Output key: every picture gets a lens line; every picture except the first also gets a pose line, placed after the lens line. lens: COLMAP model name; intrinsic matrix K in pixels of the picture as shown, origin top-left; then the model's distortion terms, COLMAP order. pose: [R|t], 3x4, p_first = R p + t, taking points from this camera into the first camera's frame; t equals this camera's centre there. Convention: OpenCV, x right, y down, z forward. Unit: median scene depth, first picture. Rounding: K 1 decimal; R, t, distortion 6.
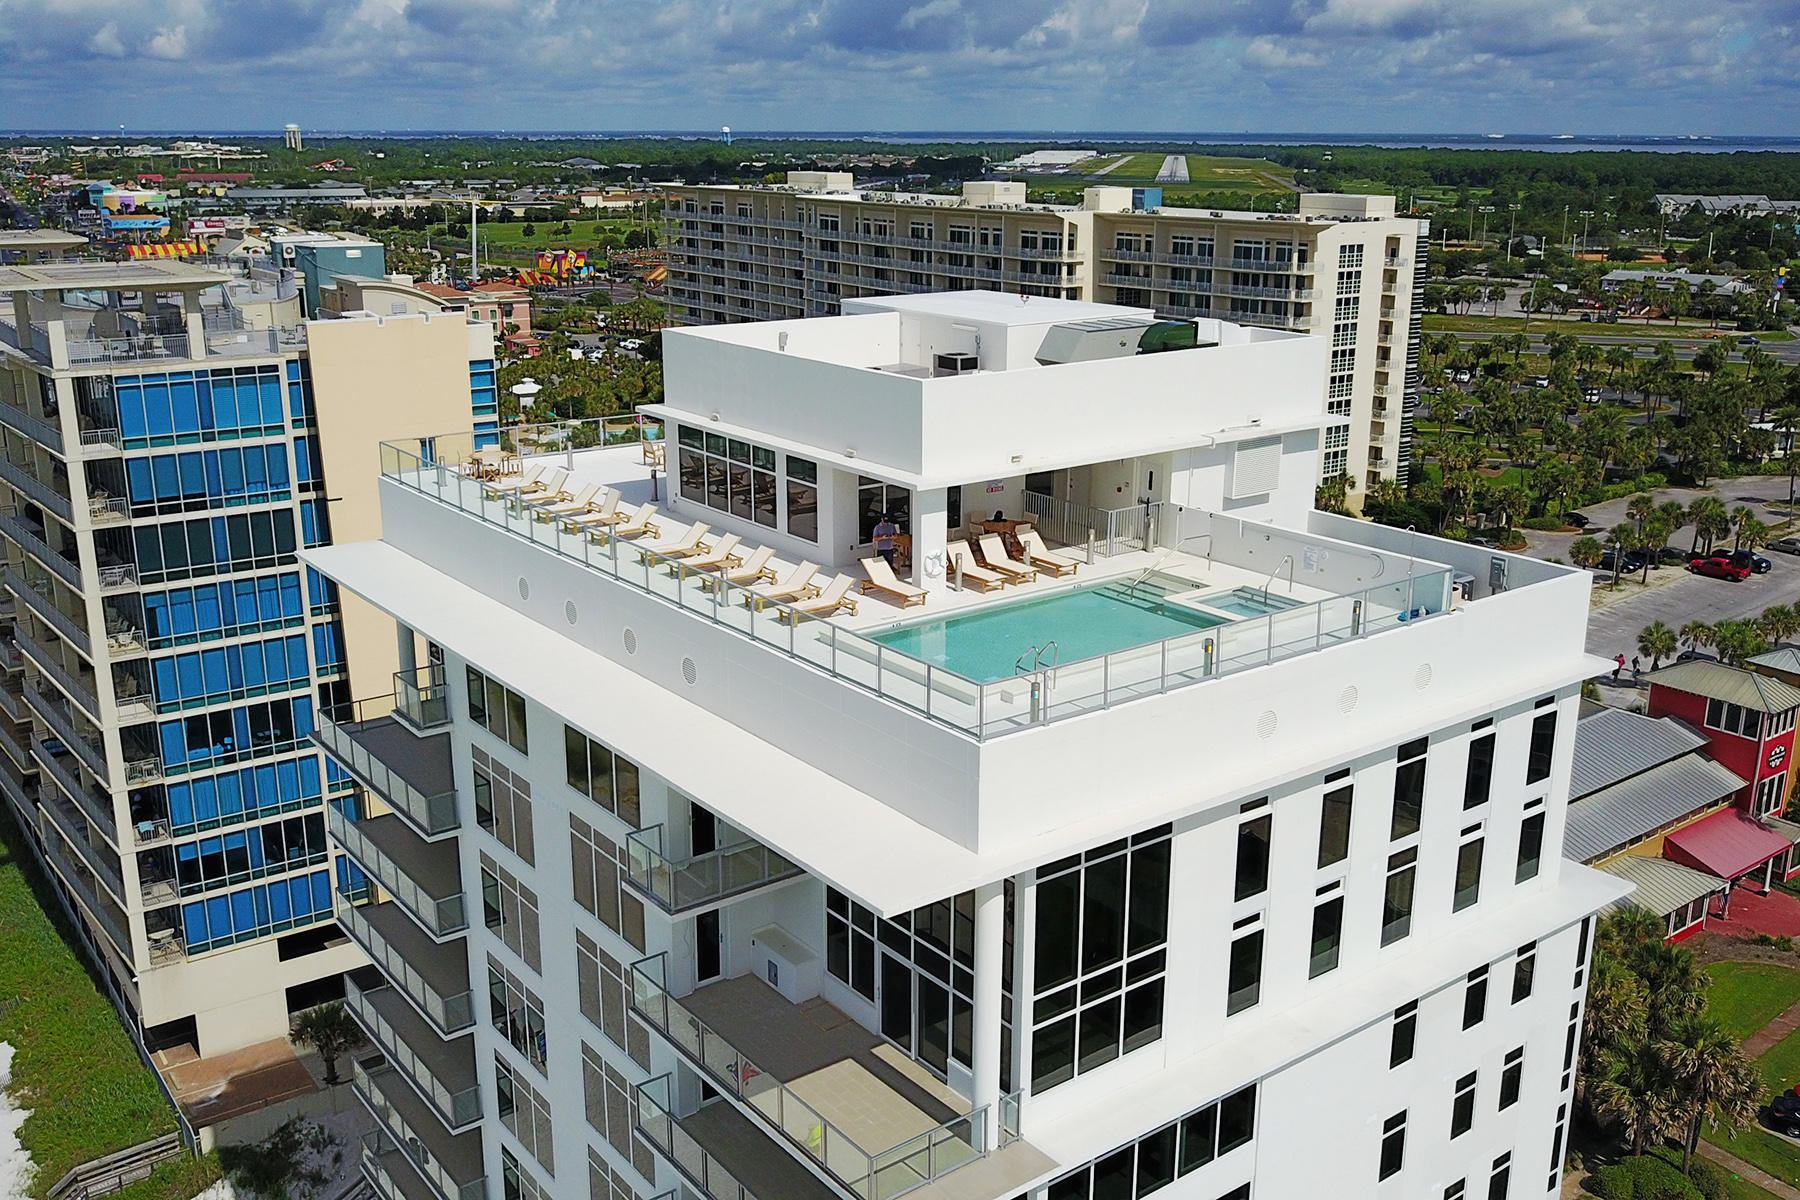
lens RADIAL K [[1650.3, 0, 907.3], [0, 1650.3, 604.0], [0, 0, 1]] dist [-0.001248, 0.002200]
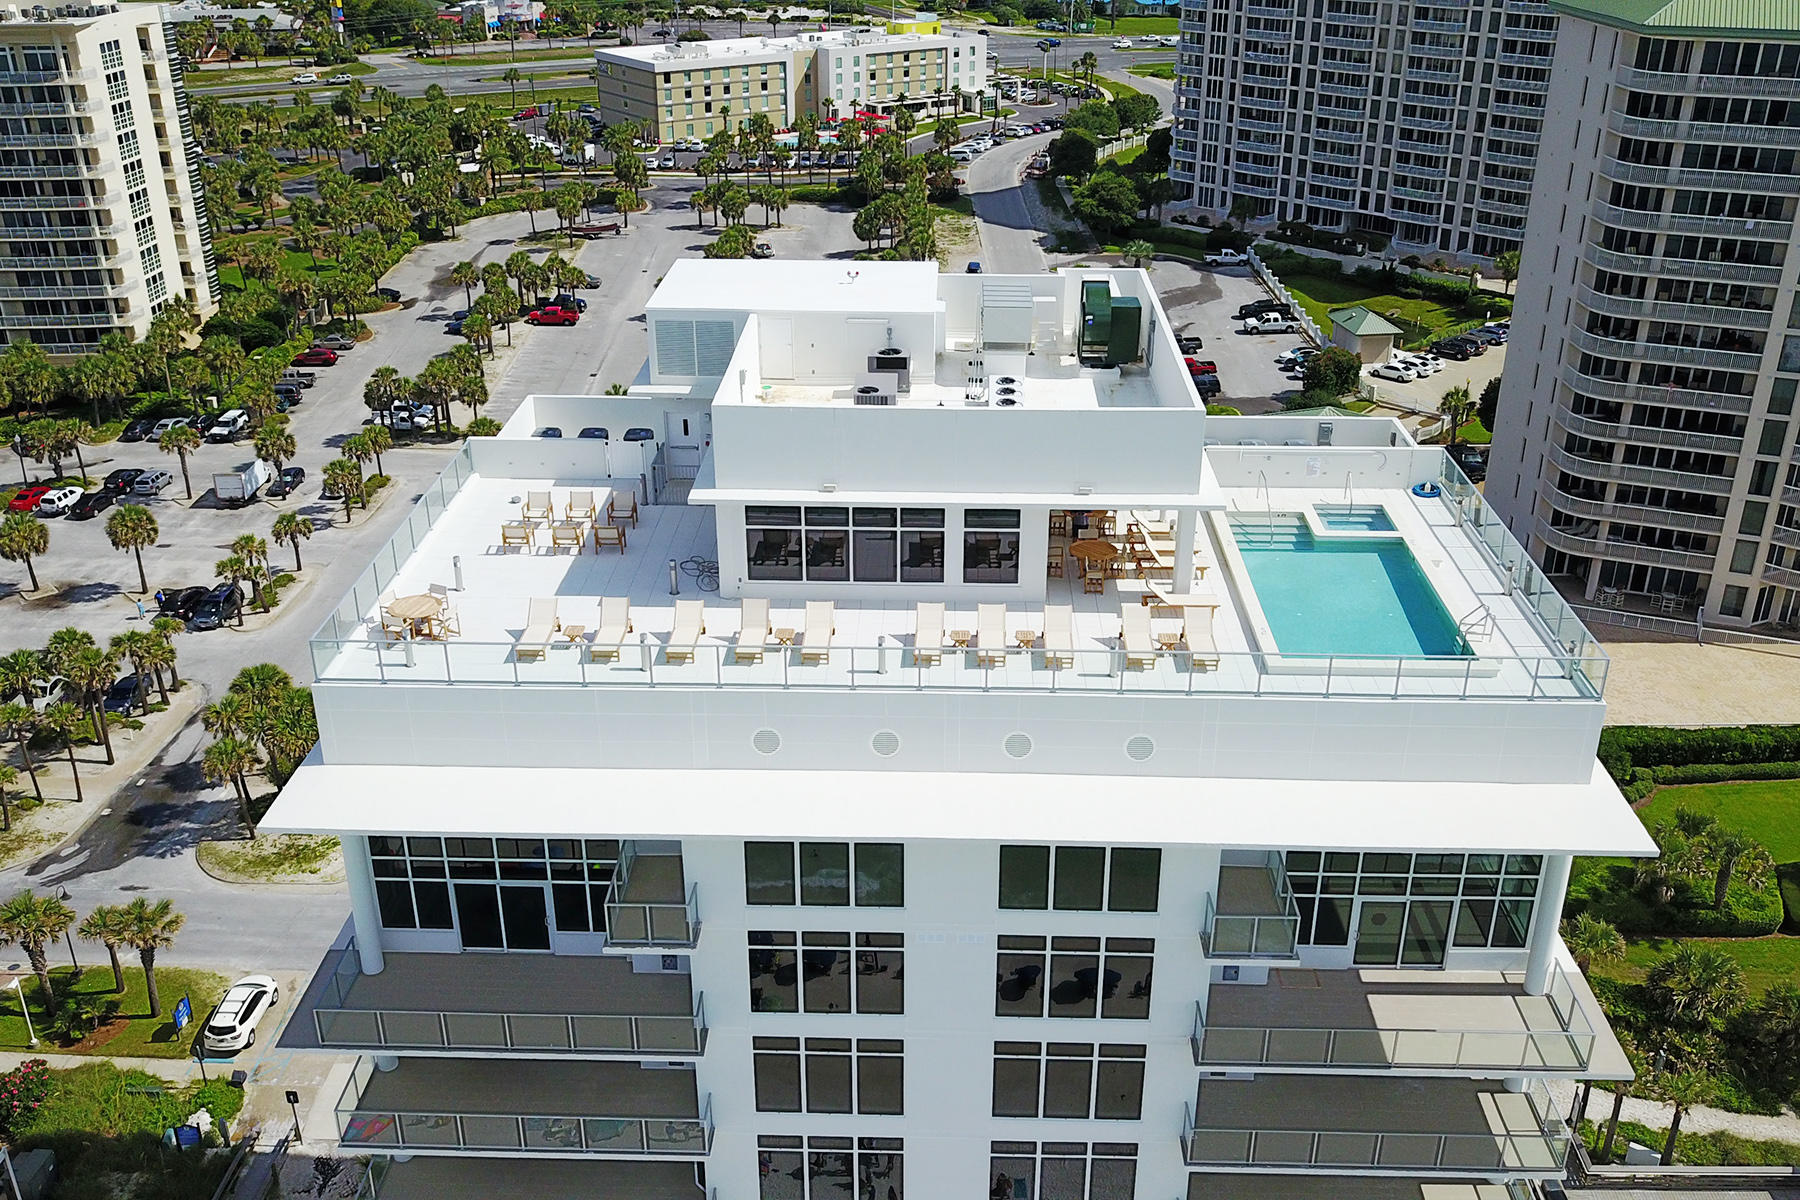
lens RADIAL K [[1669.1, 0, 913.3], [0, 1669.1, 588.9], [0, 0, 1]] dist [-0.056522, 0.124699]
pose [[0.625646, -0.328252, 0.707685, -0.408388], [0.214817, 0.944584, 0.248222, -0.150615], [-0.749947, -0.003276, 0.661490, 0.188871]]
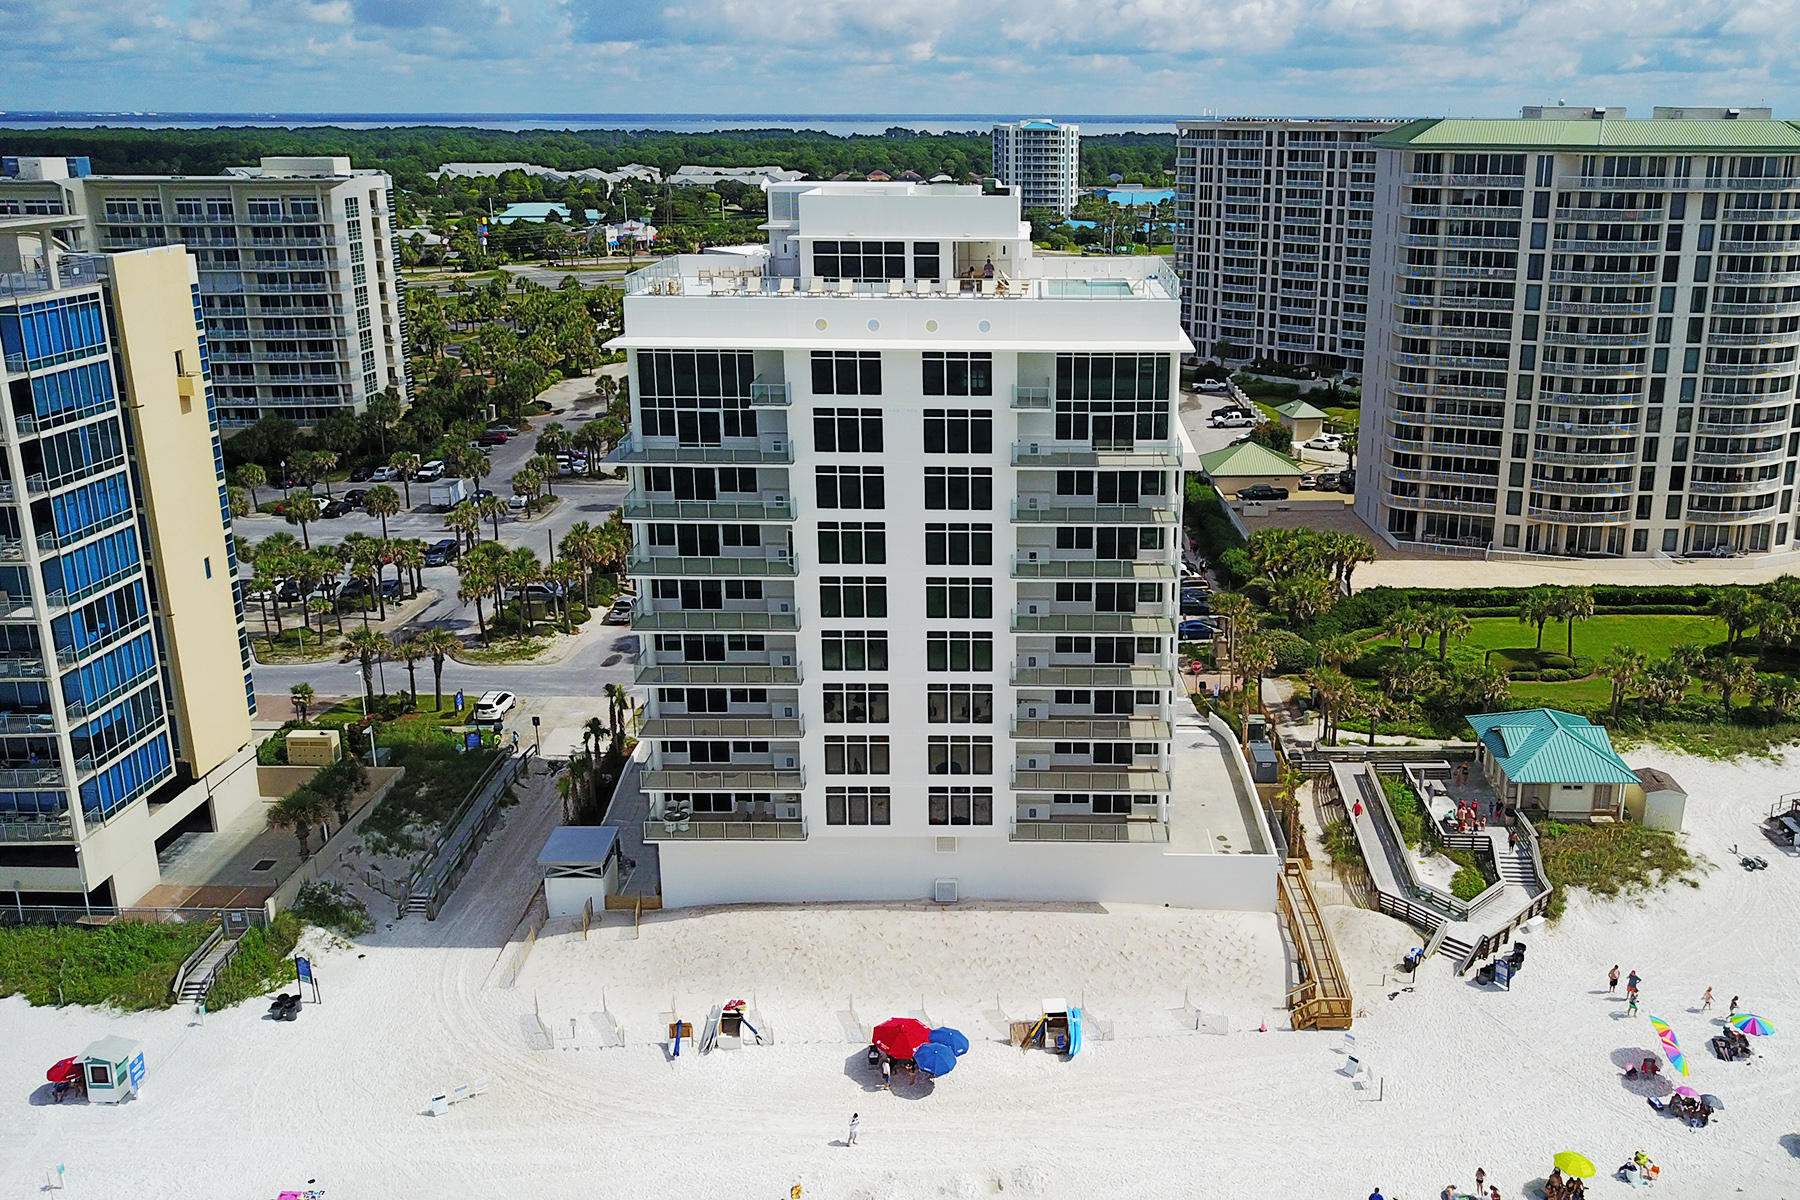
lens RADIAL K [[1652.3, 0, 1021.1], [0, 1652.3, 605.5], [0, 0, 1]] dist [-0.006047, 0.008446]
pose [[0.613472, -0.227680, 0.756184, -0.871637], [0.217270, 0.969246, 0.115566, 0.074326], [-0.759240, 0.093400, 0.644073, -0.224946]]
